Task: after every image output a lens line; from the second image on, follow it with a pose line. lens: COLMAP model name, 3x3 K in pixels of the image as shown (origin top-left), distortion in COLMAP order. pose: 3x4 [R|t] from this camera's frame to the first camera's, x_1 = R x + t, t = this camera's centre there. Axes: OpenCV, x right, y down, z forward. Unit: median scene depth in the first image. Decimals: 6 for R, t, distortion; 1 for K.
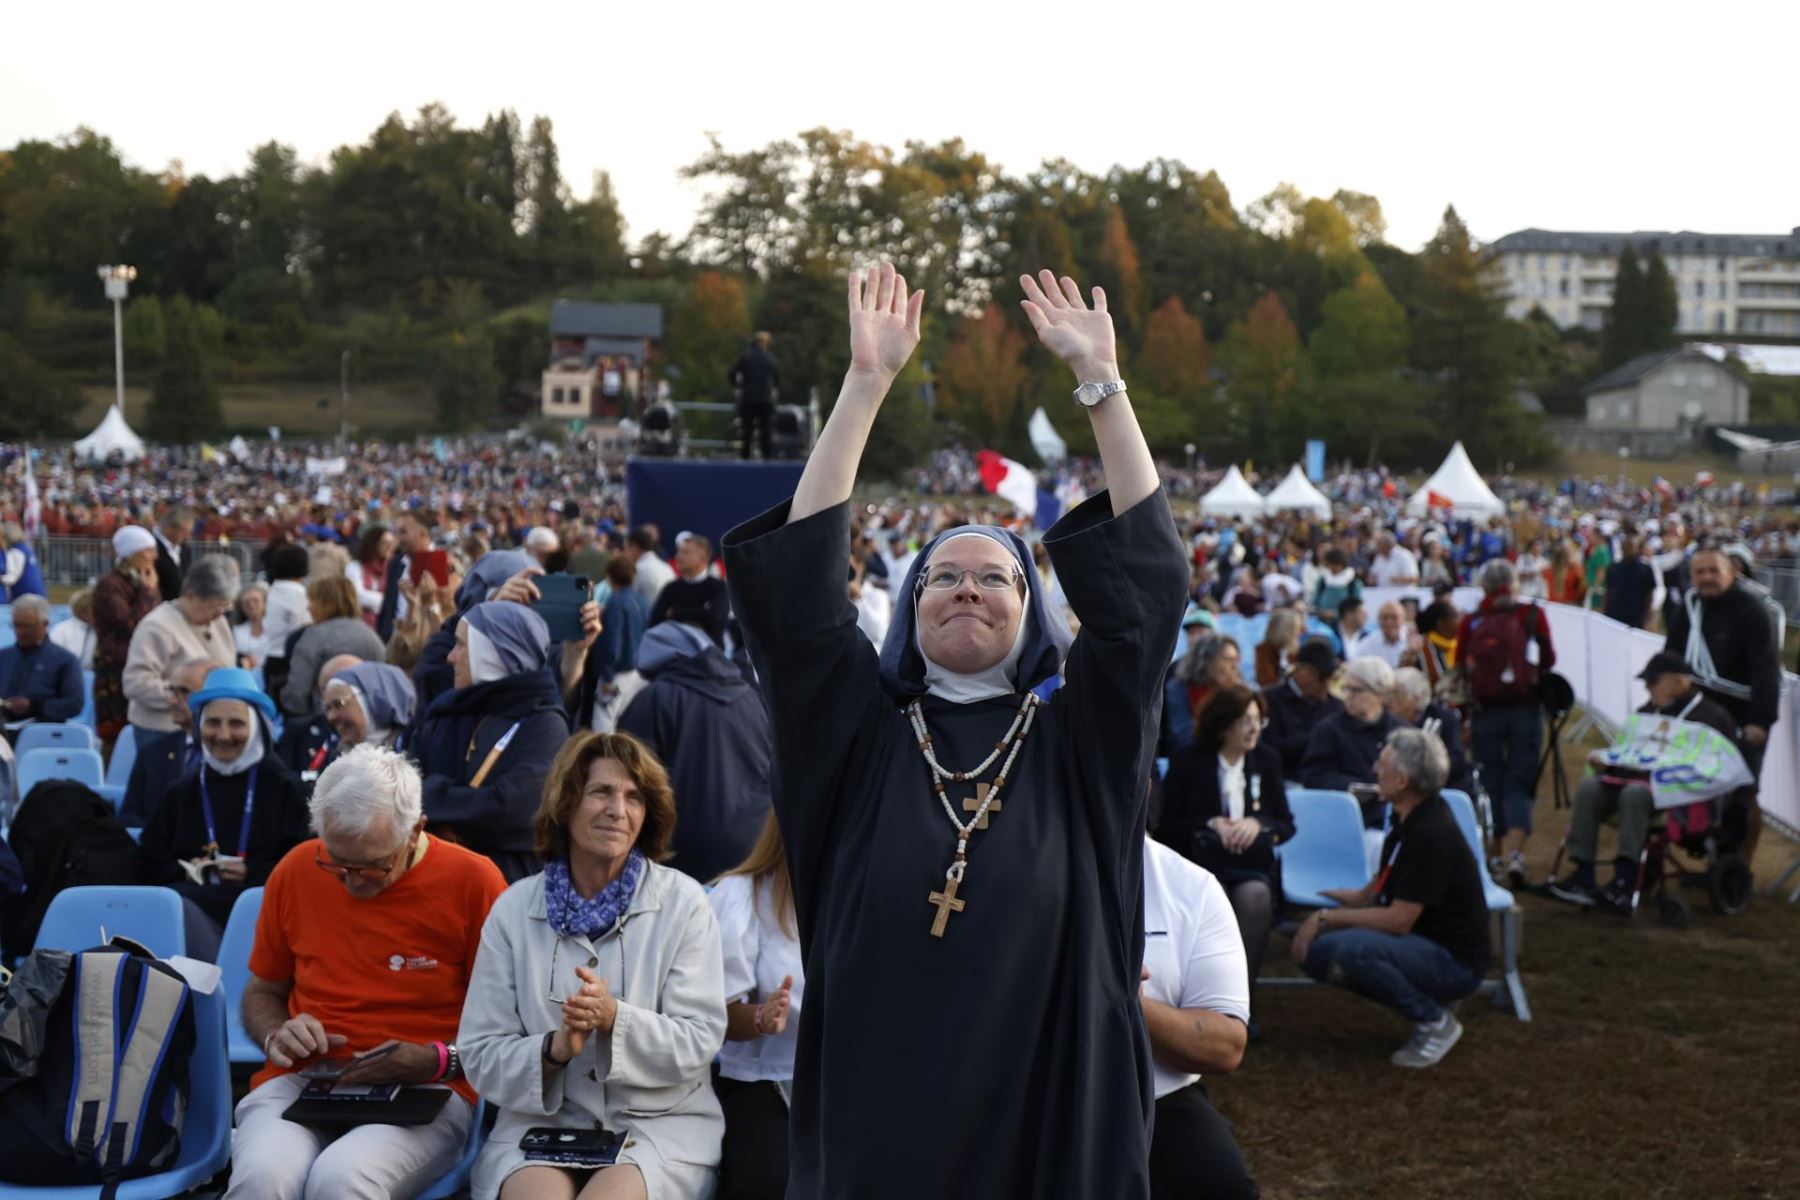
lens RADIAL K [[1779.5, 0, 938.3], [0, 1779.5, 599.6], [0, 0, 1]] dist [0.072542, 0.002884]
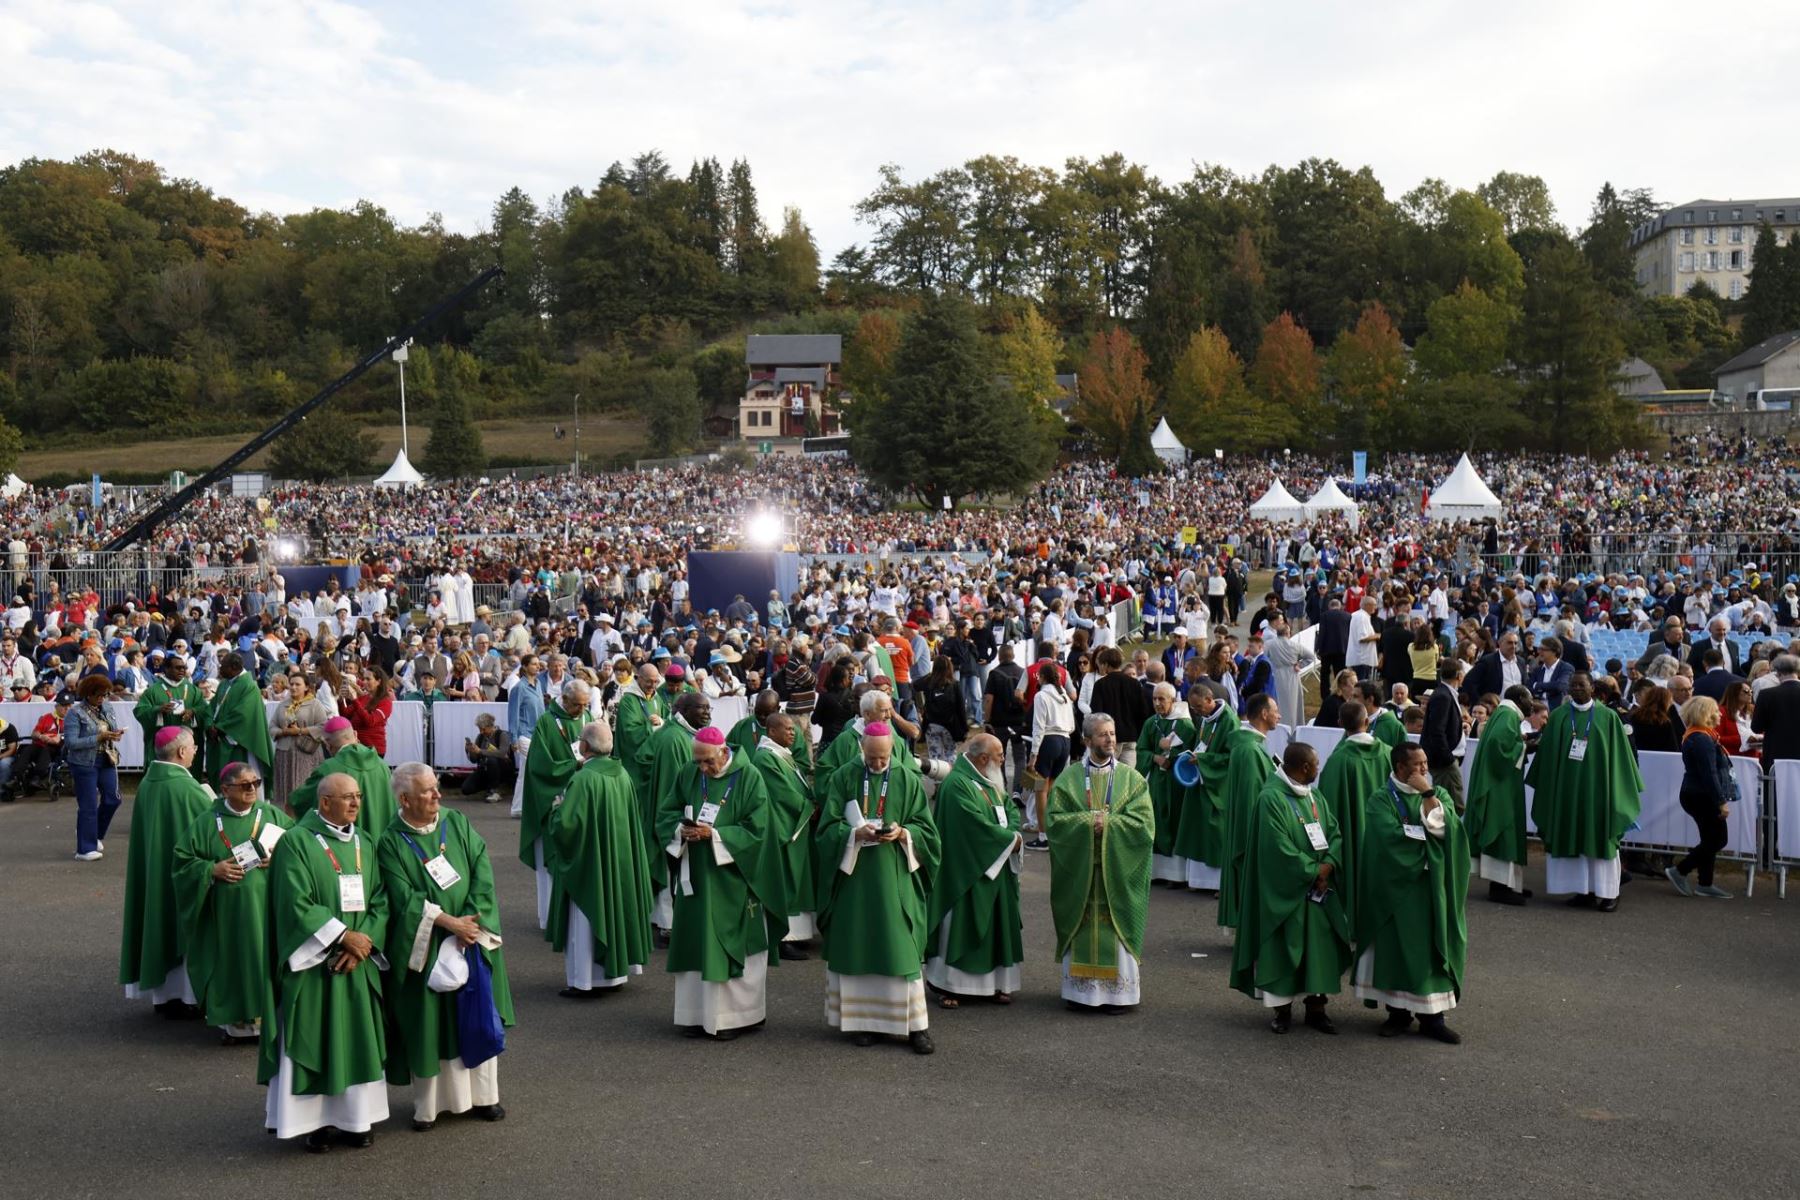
lens RADIAL K [[1888.5, 0, 900.0], [0, 1888.5, 600.0], [0, 0, 1]] dist [0.022091, 0.044342]
pose [[0.987547, -0.023114, -0.155614, 0.056812], [0.024921, 0.999643, 0.009672, -0.005257], [0.155335, -0.013430, 0.987771, -0.160649]]
